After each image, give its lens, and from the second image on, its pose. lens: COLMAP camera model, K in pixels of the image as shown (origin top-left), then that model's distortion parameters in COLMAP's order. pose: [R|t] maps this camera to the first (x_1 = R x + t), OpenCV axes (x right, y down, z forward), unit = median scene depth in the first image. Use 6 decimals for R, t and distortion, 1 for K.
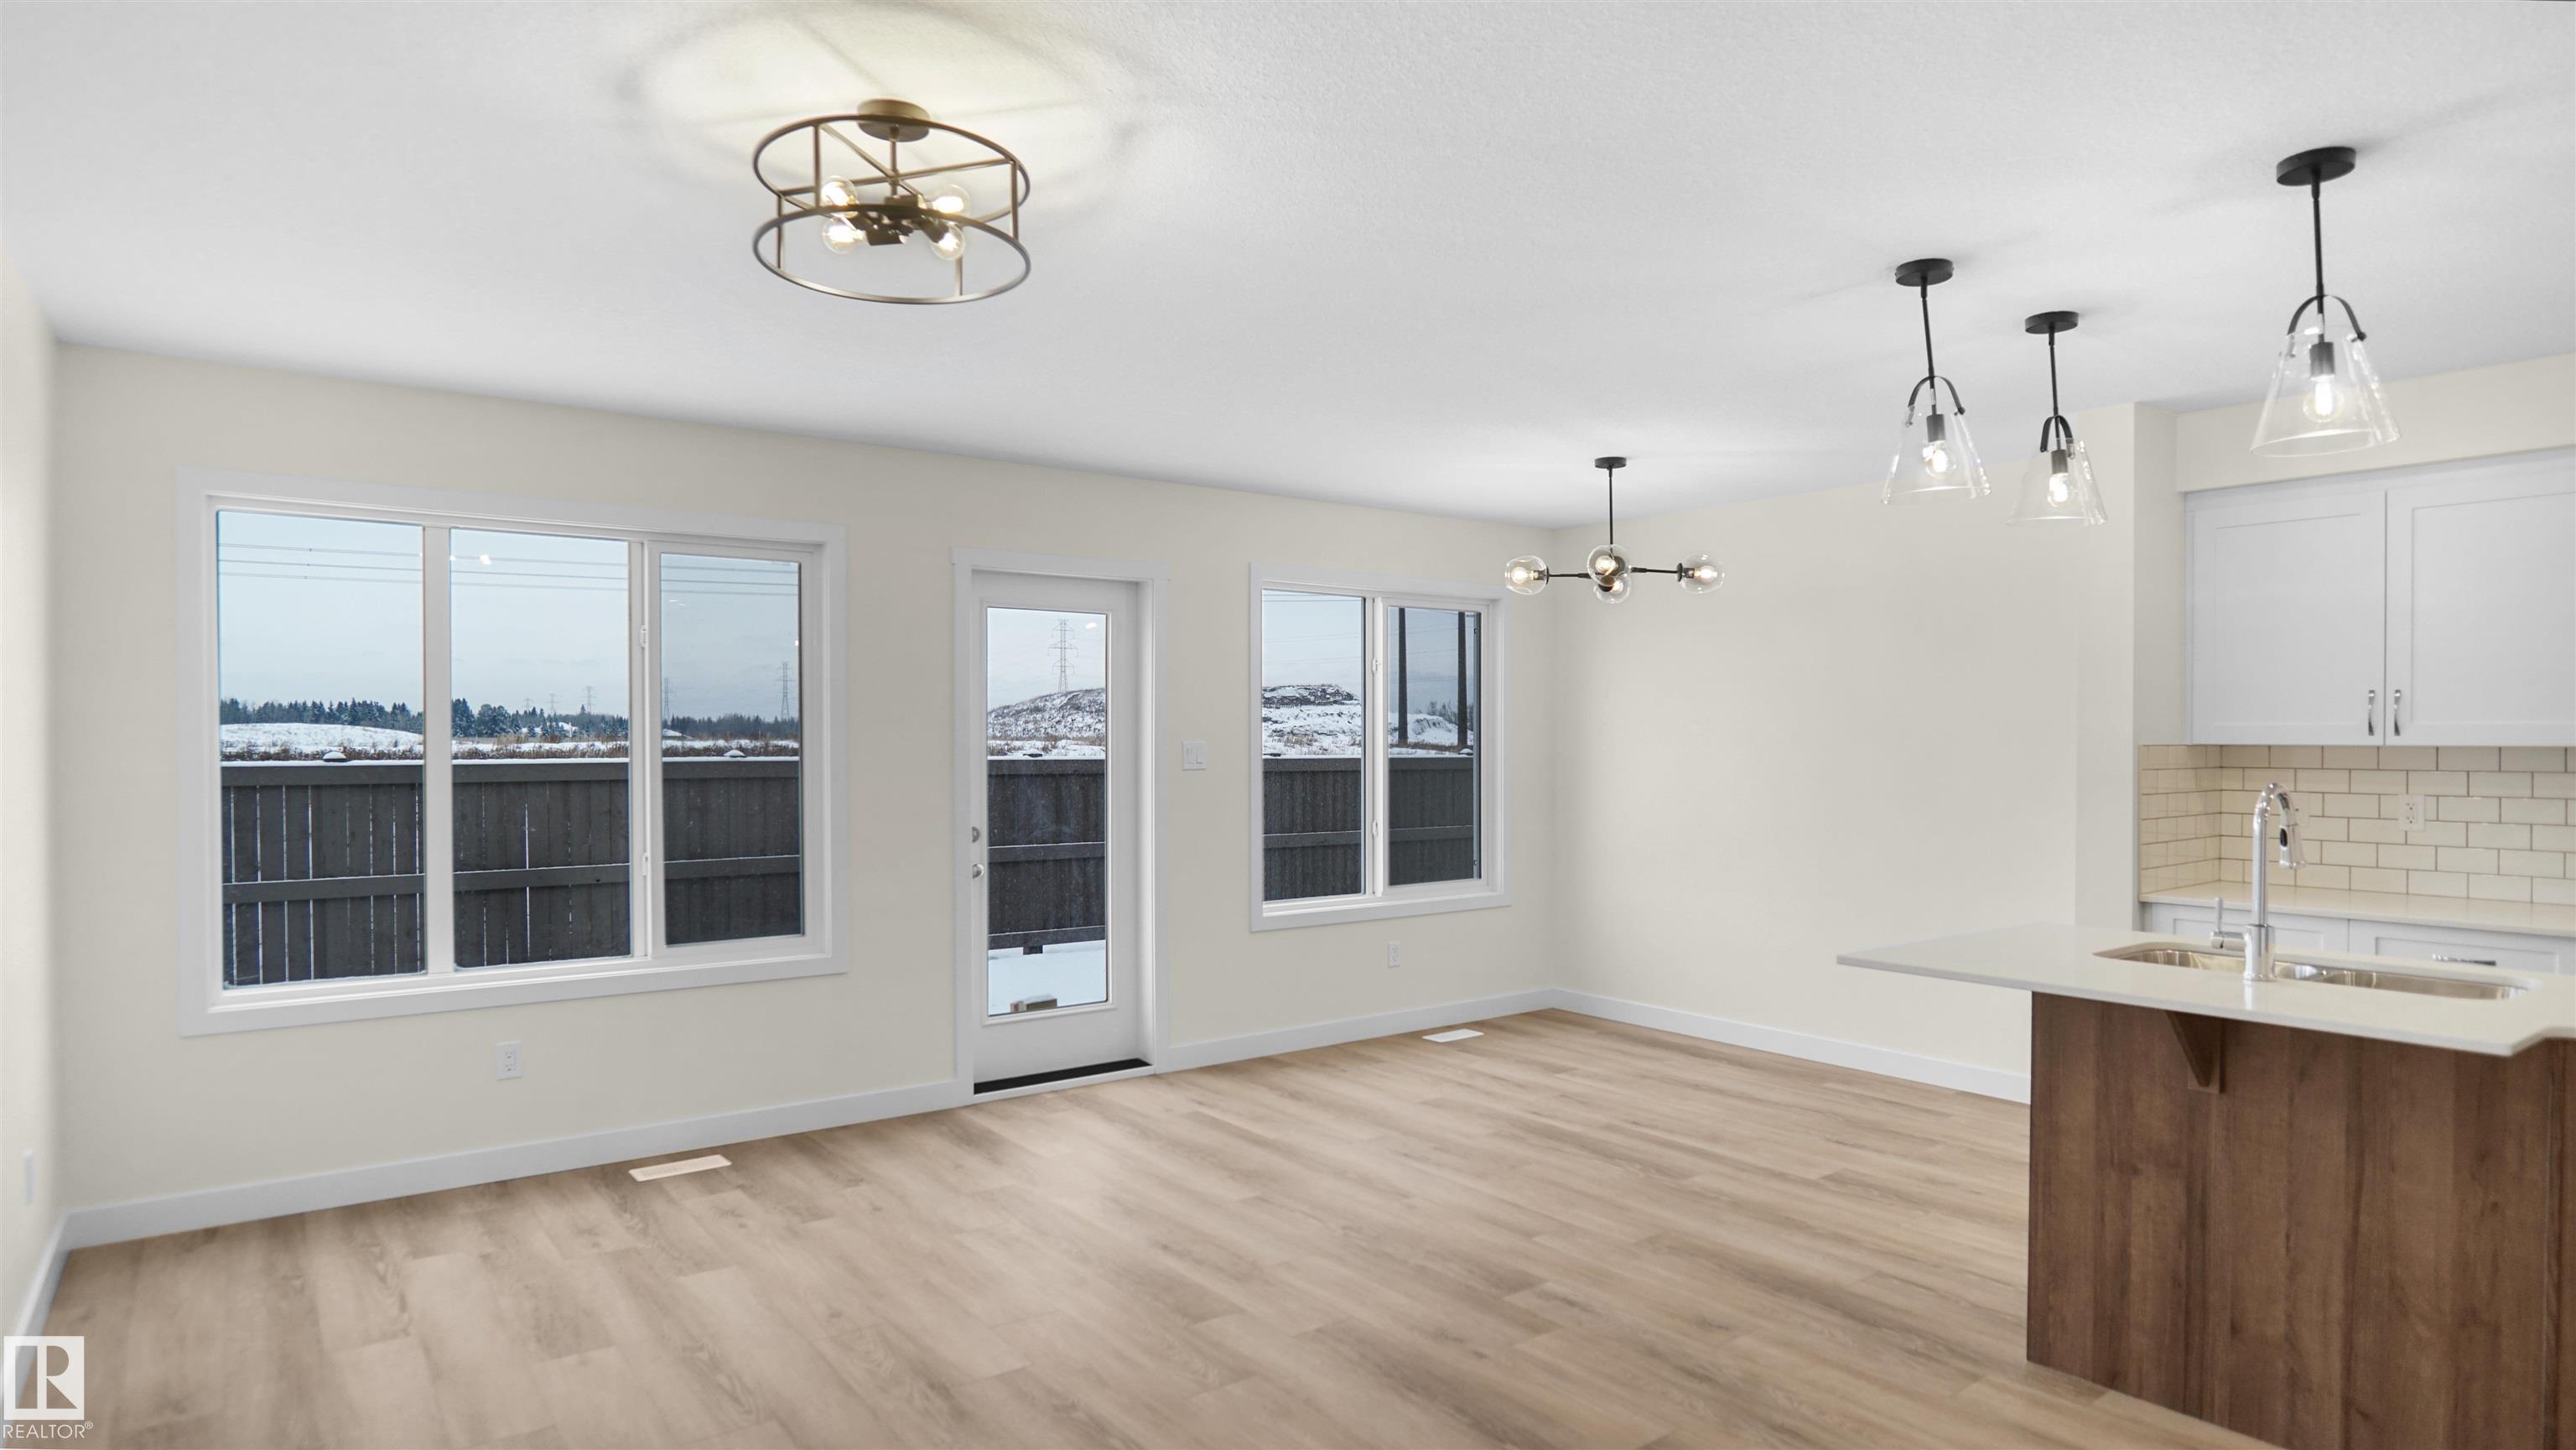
lens RADIAL K [[1402.8, 0, 1313.2], [0, 1402.8, 737.1], [0, 0, 1]] dist [-0.026912, 0.006239]
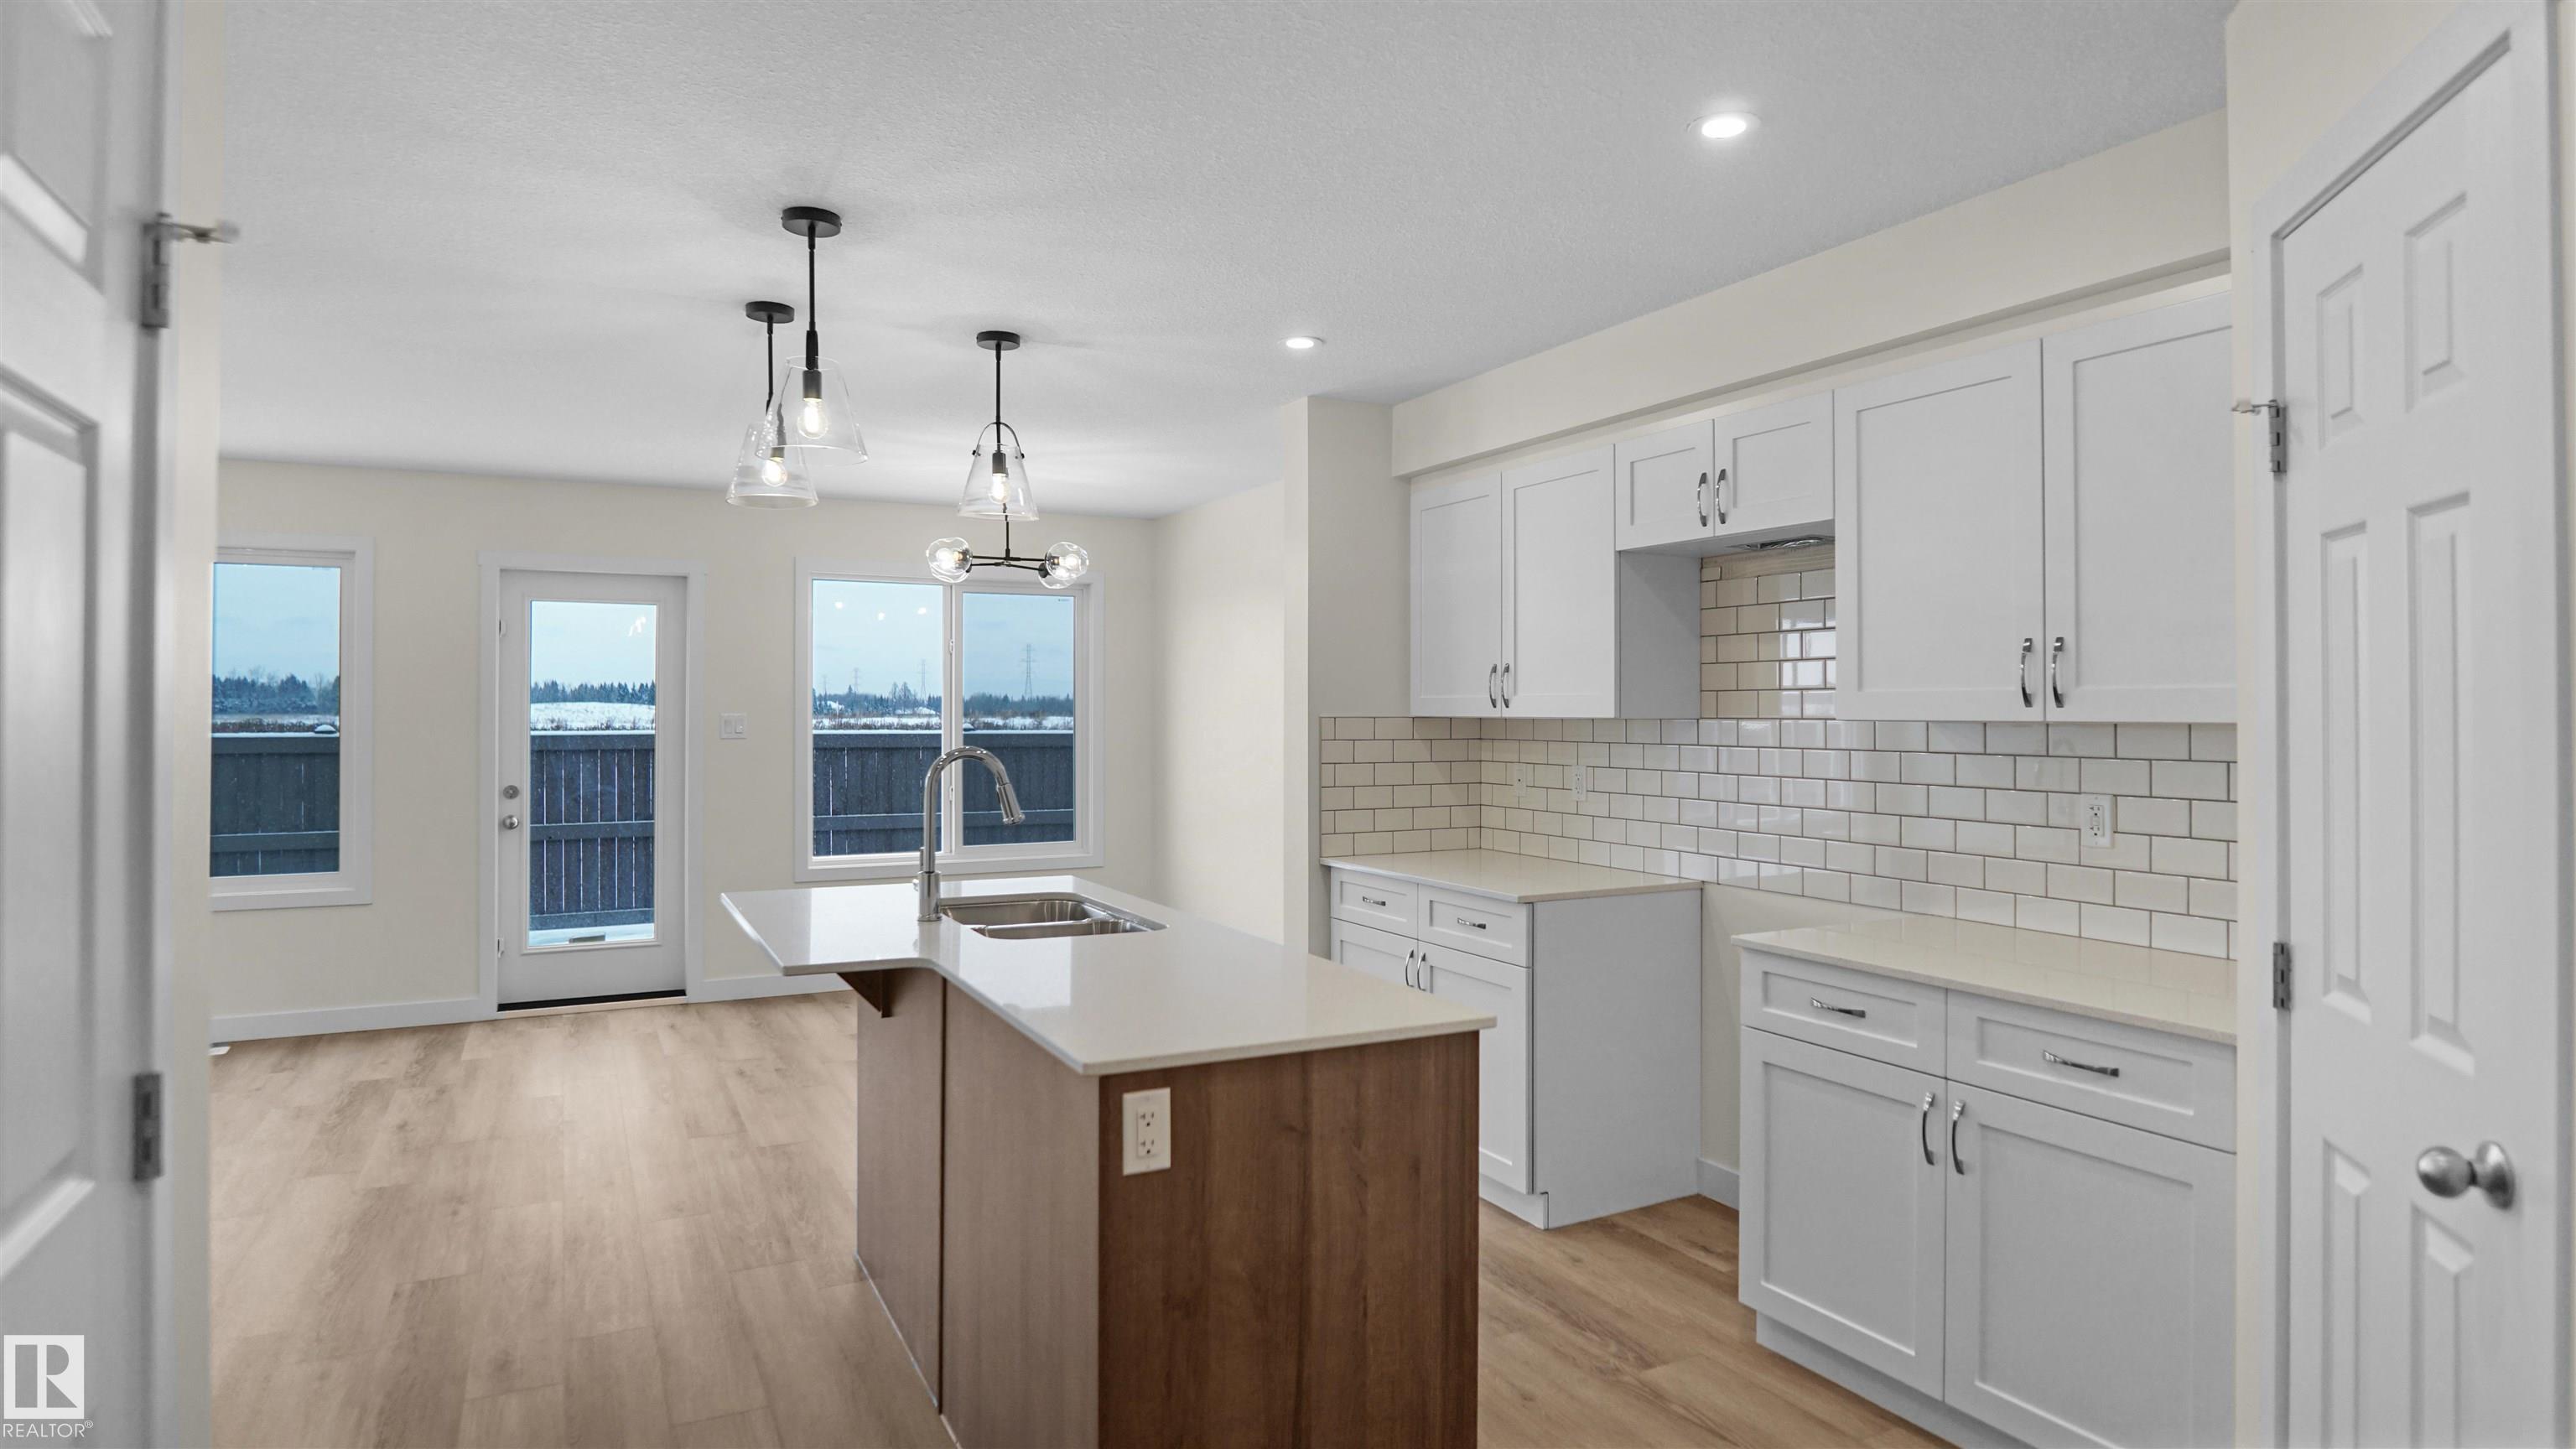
lens RADIAL K [[1402.8, 0, 1300.4], [0, 1402.8, 699.8], [0, 0, 1]] dist [-0.026912, 0.006239]
pose [[0.985603, -0.001869, -0.169068, 0.624479], [0.000032, 0.999941, -0.010871, 0.003577], [0.169078, 0.010709, 0.985544, -0.047677]]
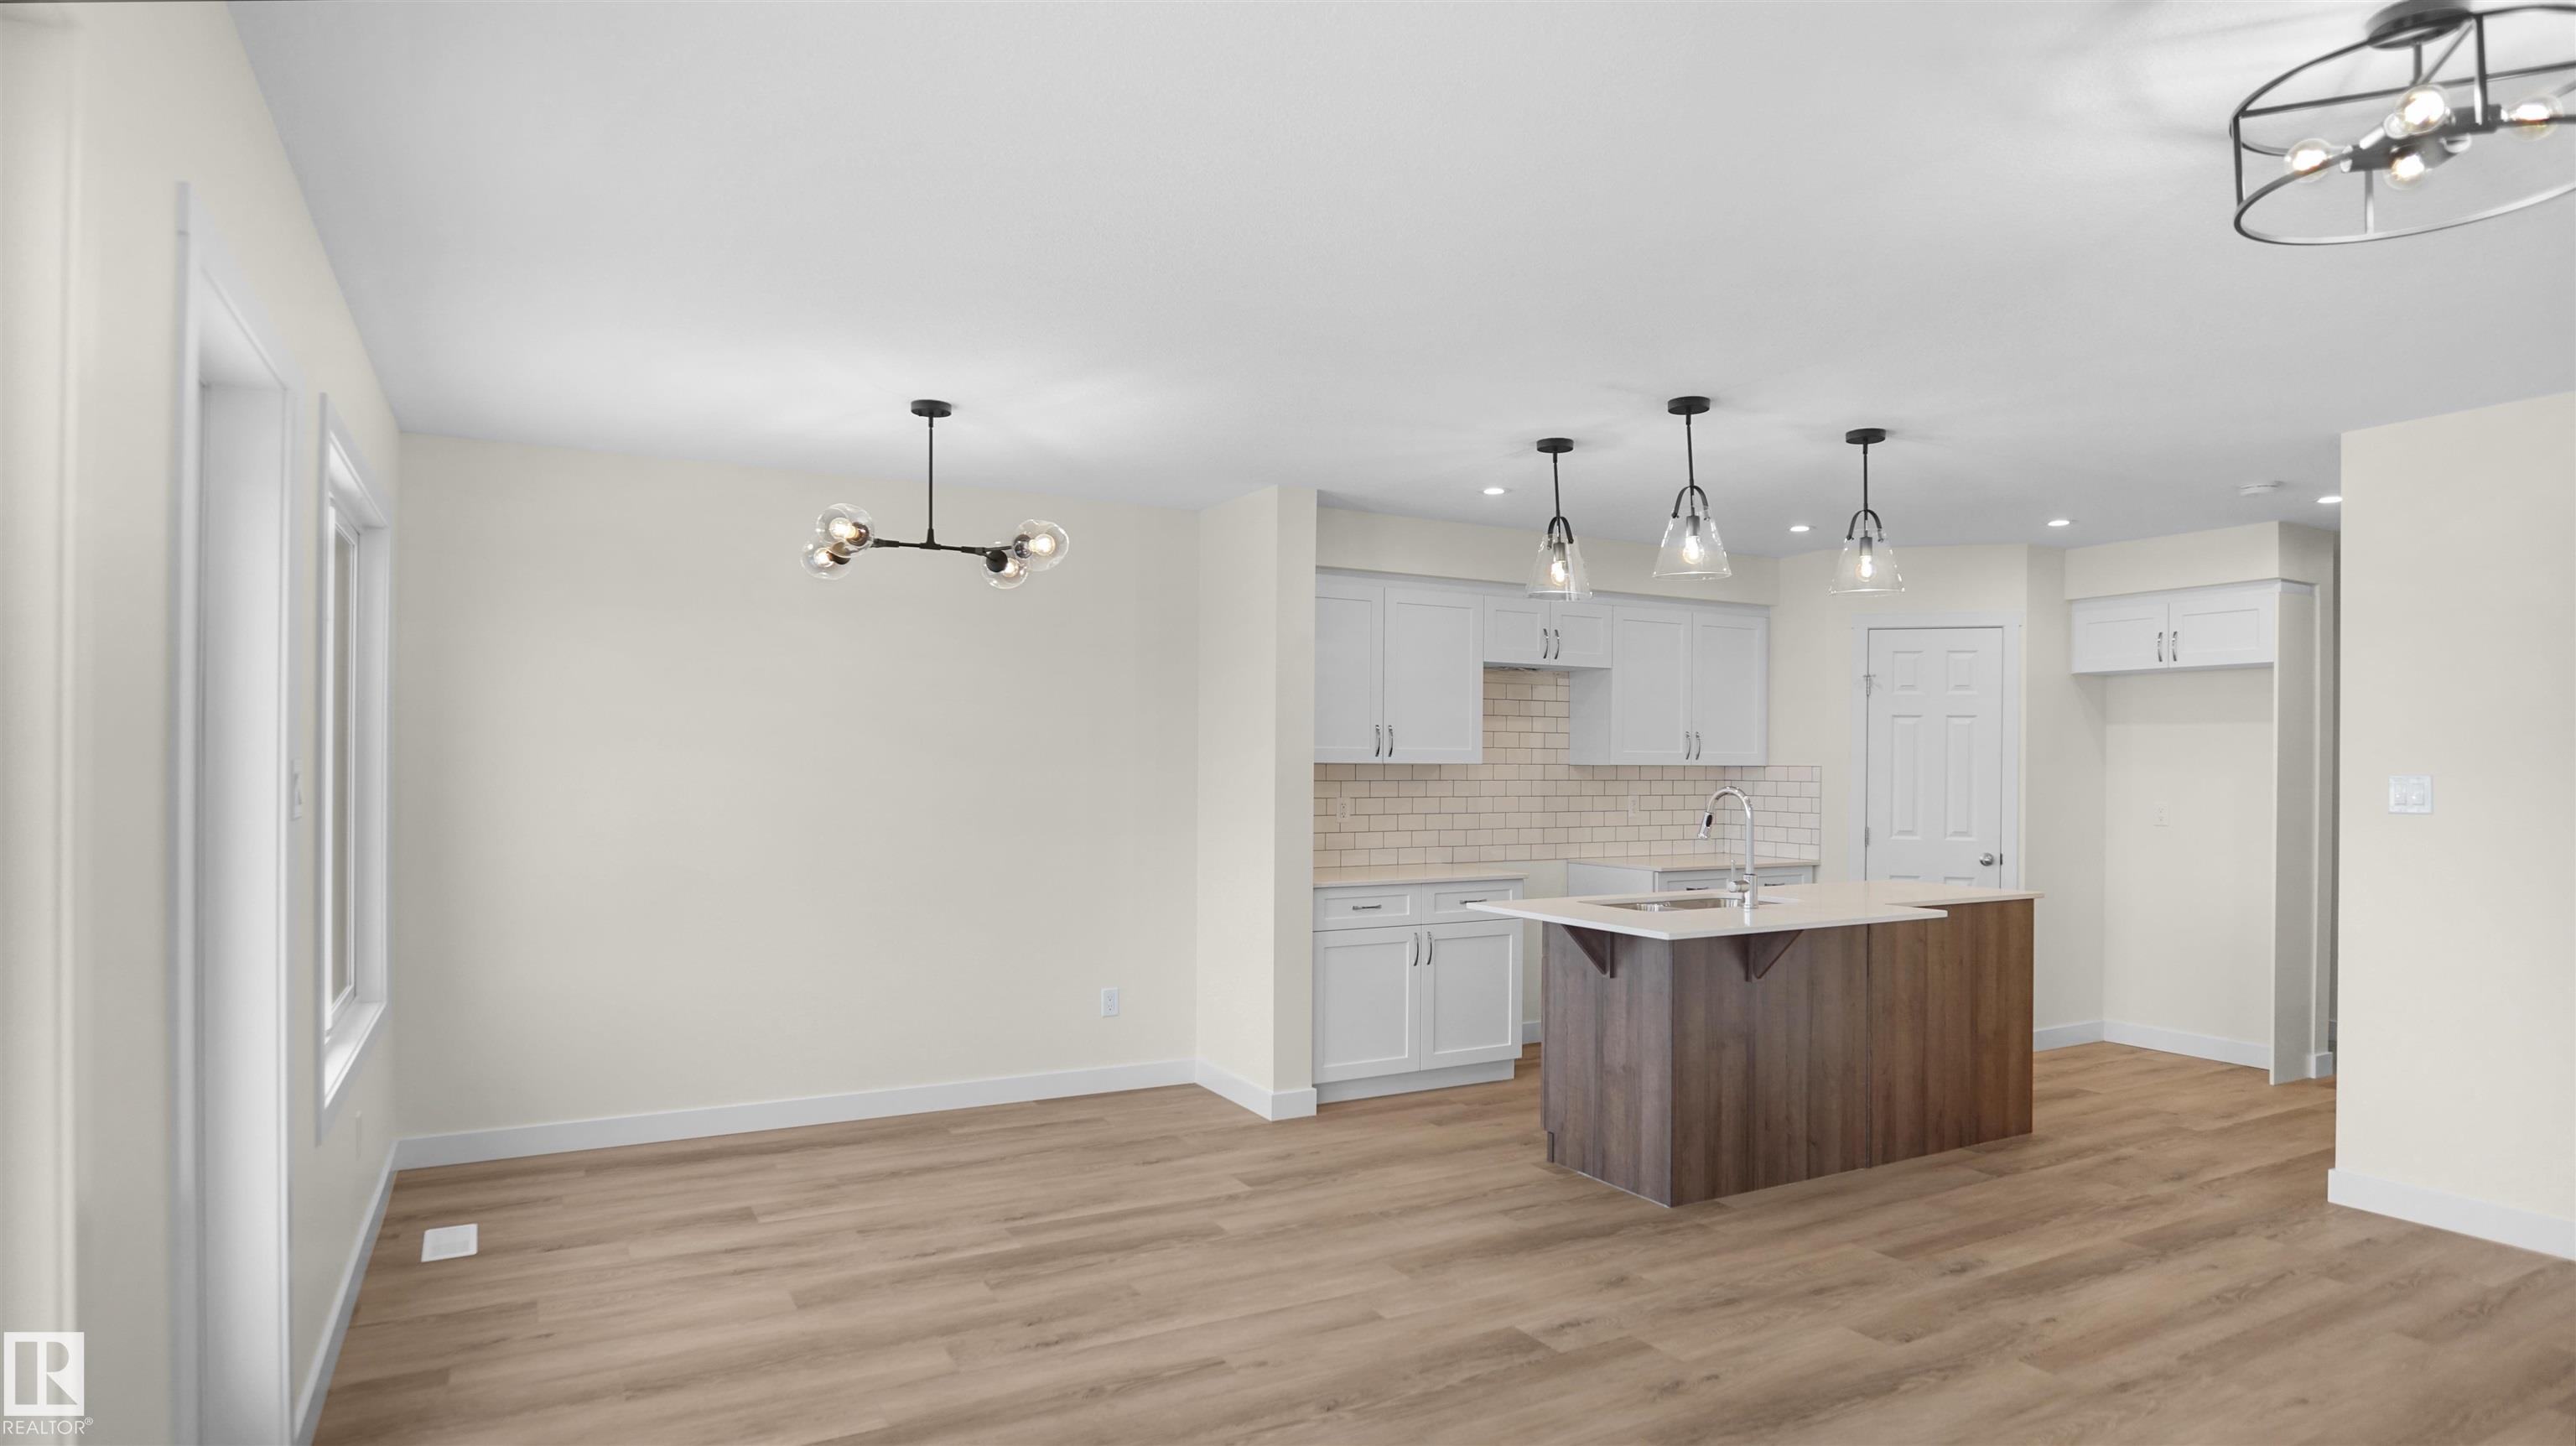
lens RADIAL K [[1402.9, 0, 1280.9], [0, 1402.9, 750.3], [0, 0, 1]] dist [-0.026912, 0.006239]
pose [[0.159093, 0.007096, 0.987238, -0.538722], [-0.005087, 0.999967, -0.006367, 0.001875], [-0.987251, -0.004009, 0.159124, 0.676419]]
